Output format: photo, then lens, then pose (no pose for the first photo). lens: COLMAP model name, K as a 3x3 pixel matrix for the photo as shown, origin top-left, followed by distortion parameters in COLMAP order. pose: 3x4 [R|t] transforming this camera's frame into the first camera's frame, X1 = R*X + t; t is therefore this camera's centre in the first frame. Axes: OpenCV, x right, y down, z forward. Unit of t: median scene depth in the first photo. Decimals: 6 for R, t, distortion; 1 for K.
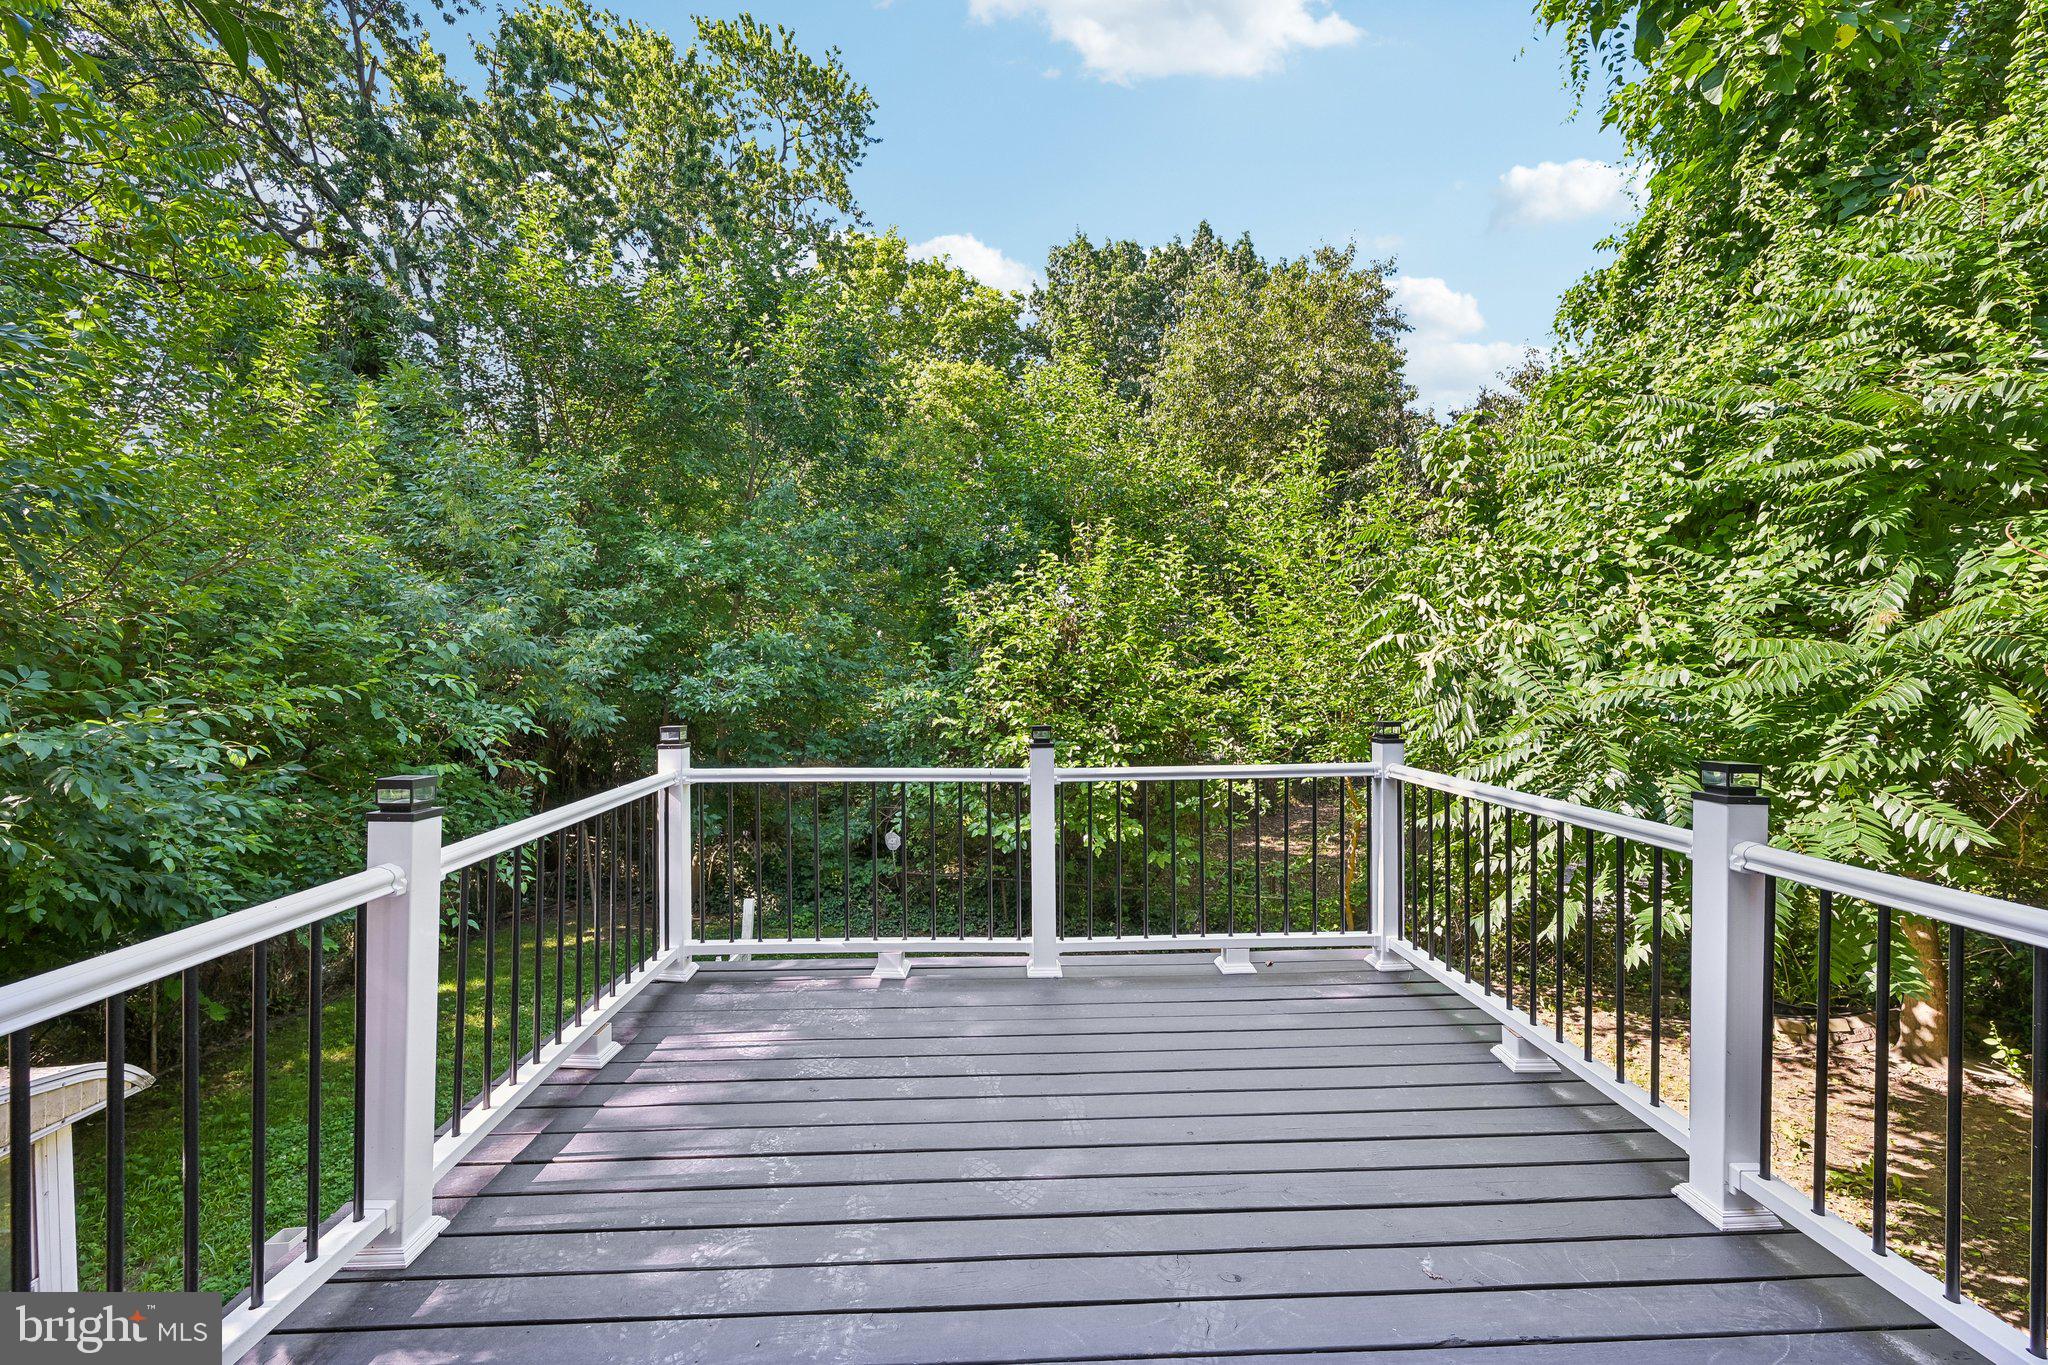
lens RADIAL K [[828.6, 0, 1024.0], [0, 828.6, 682.5], [0, 0, 1]] dist [0.000411, 0.000069]
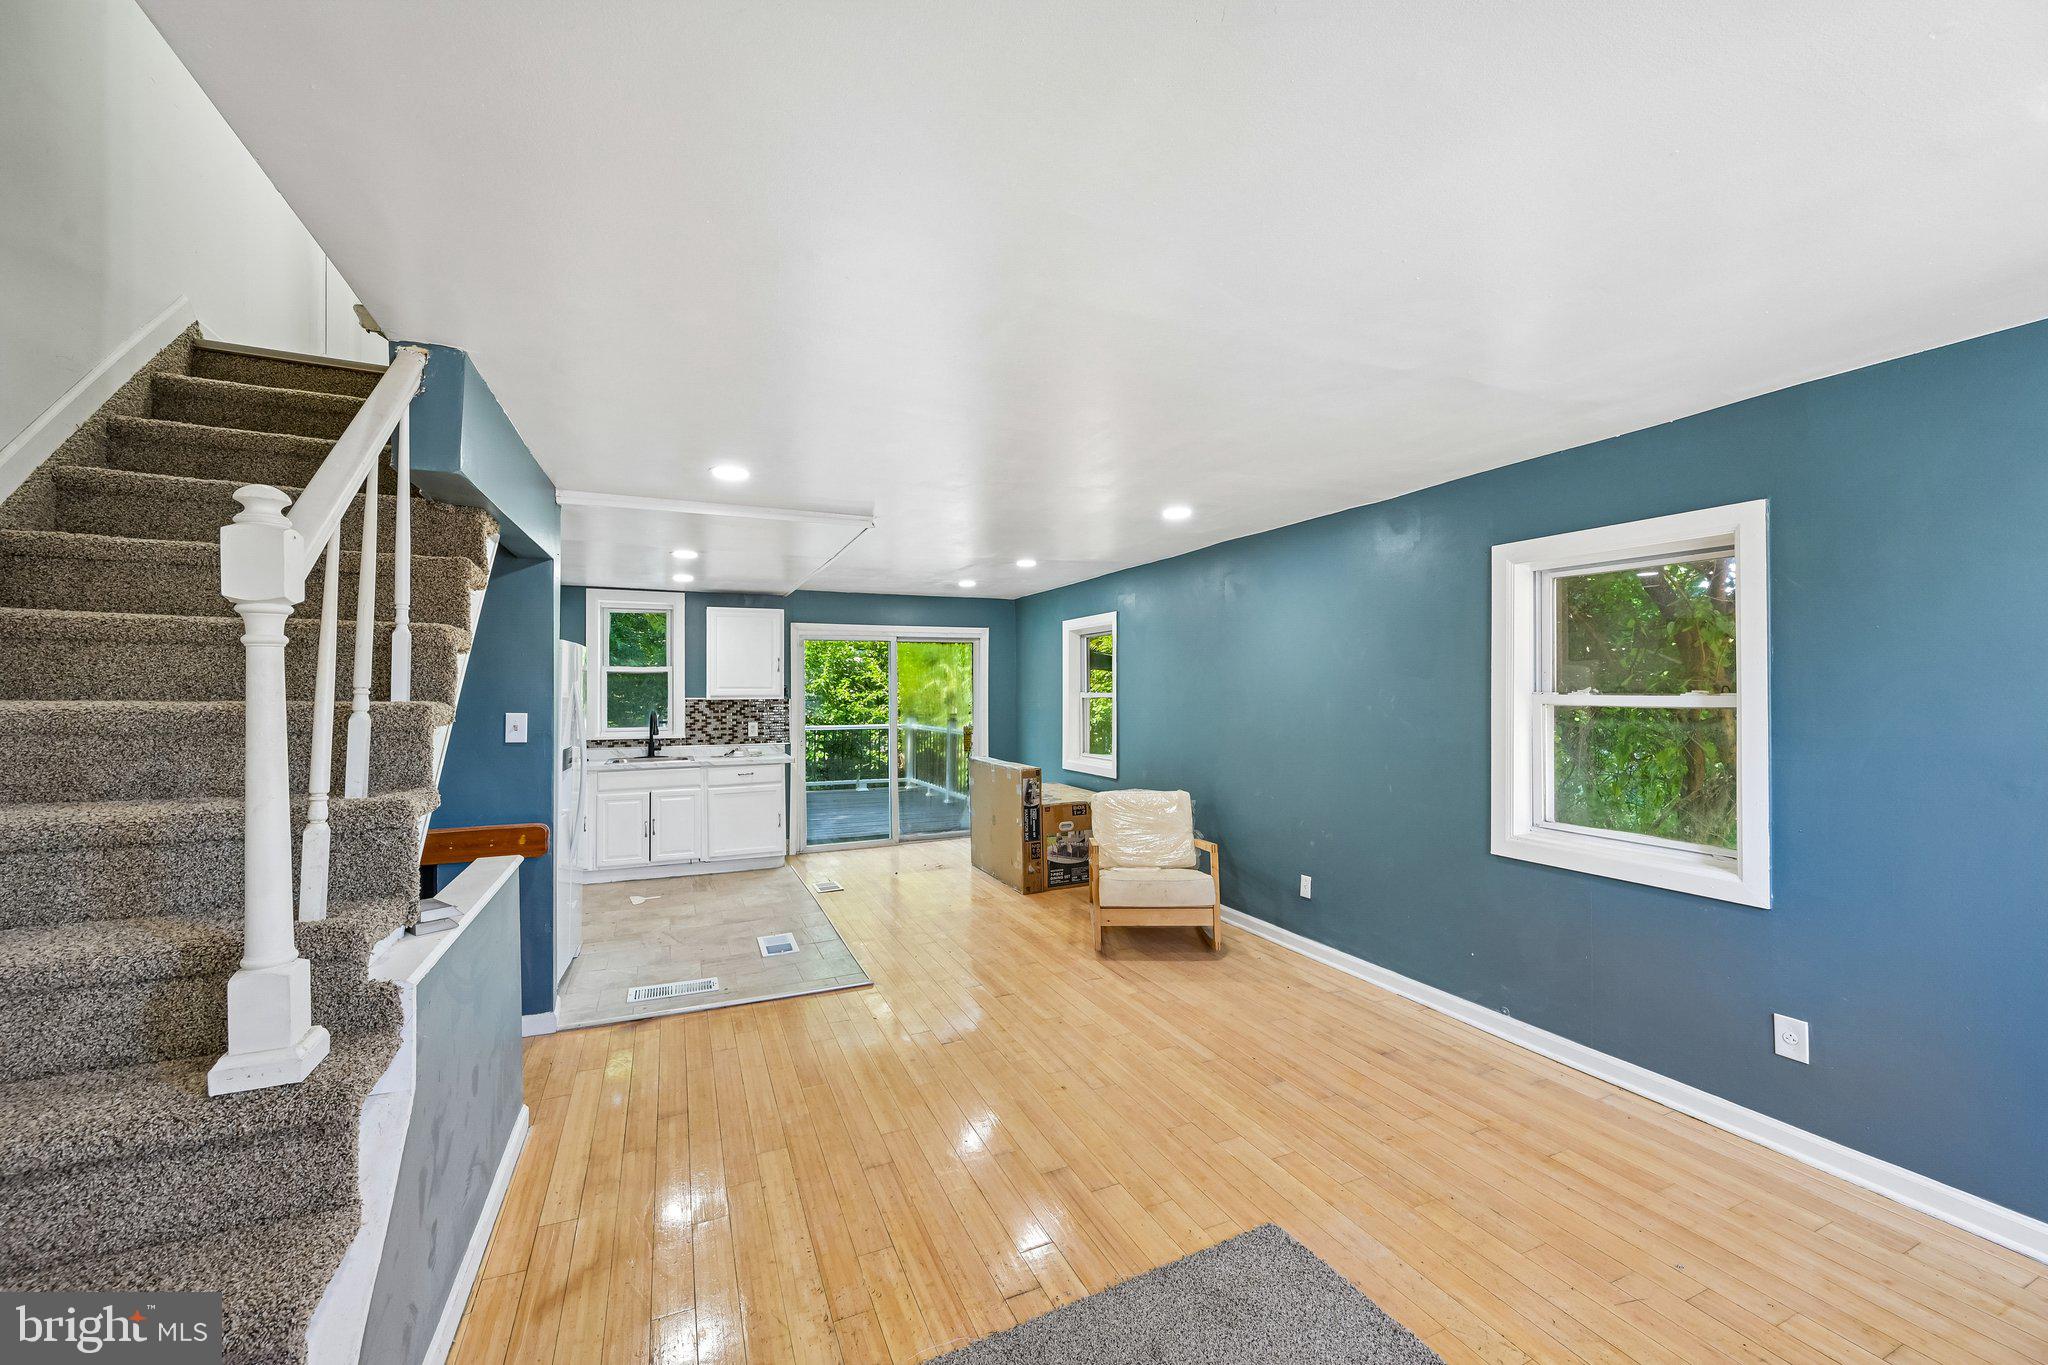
lens RADIAL K [[799.4, 0, 1024.9], [0, 799.4, 688.3], [0, 0, 1]] dist [0.001219, -0.000285]
pose [[0.928663, 0.011857, 0.370734, -0.109840], [-0.003758, 0.999738, -0.022561, 0.010256], [-0.370904, 0.019558, 0.928465, -0.757861]]
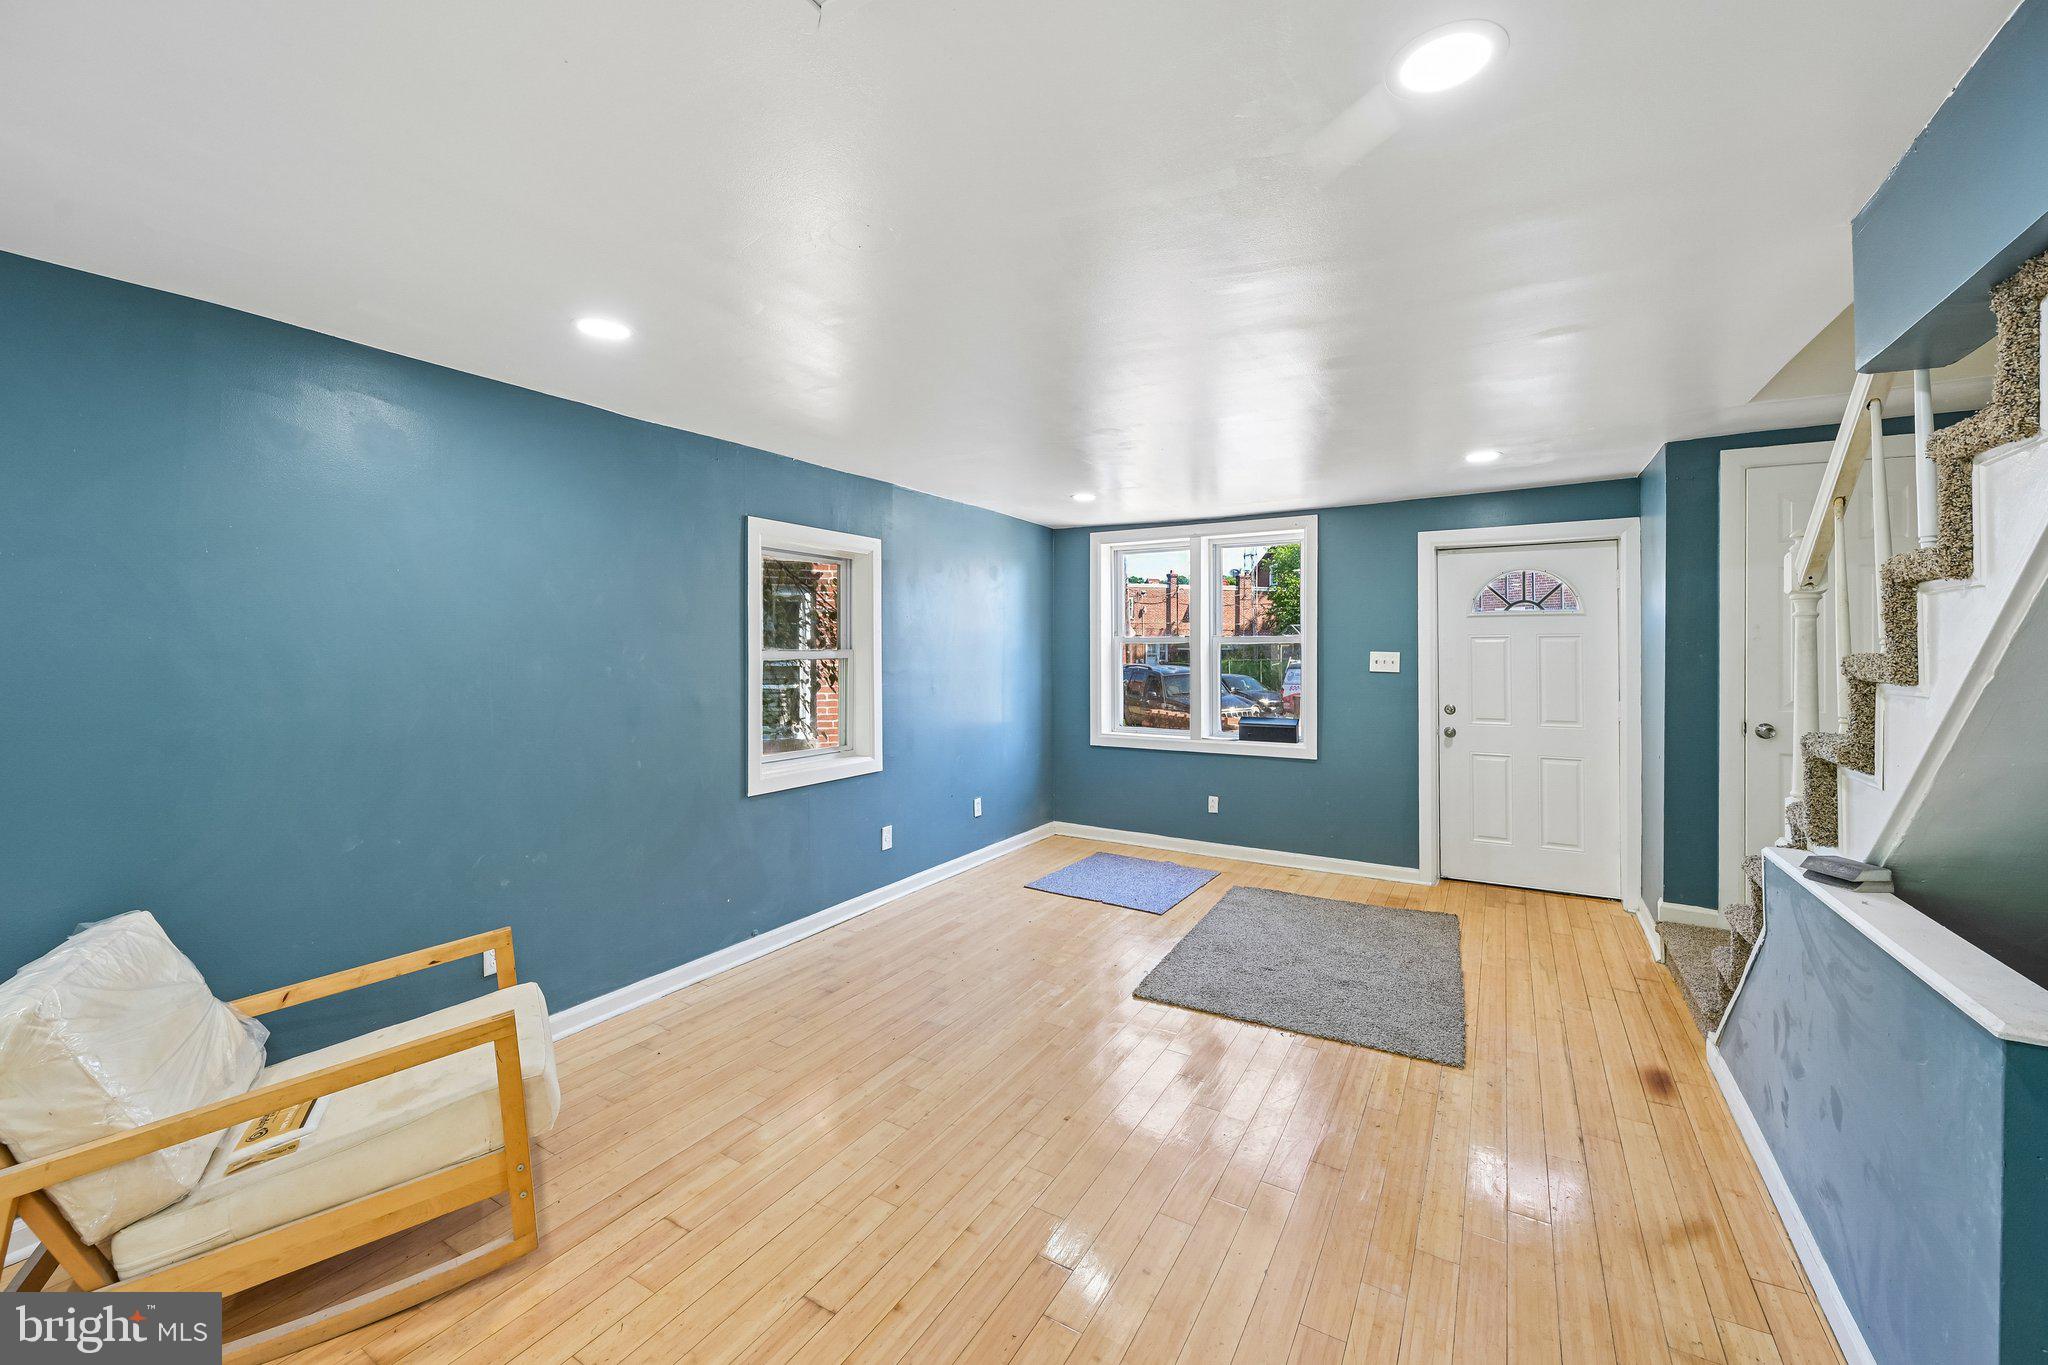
lens RADIAL K [[818.3, 0, 1025.3], [0, 818.3, 648.3], [0, 0, 1]] dist [-0.001083, -0.000133]
pose [[-0.843710, 0.014616, 0.536600, -0.112254], [0.020601, 0.999774, 0.005160, 0.004077], [-0.536403, 0.015407, -0.843821, -0.272607]]
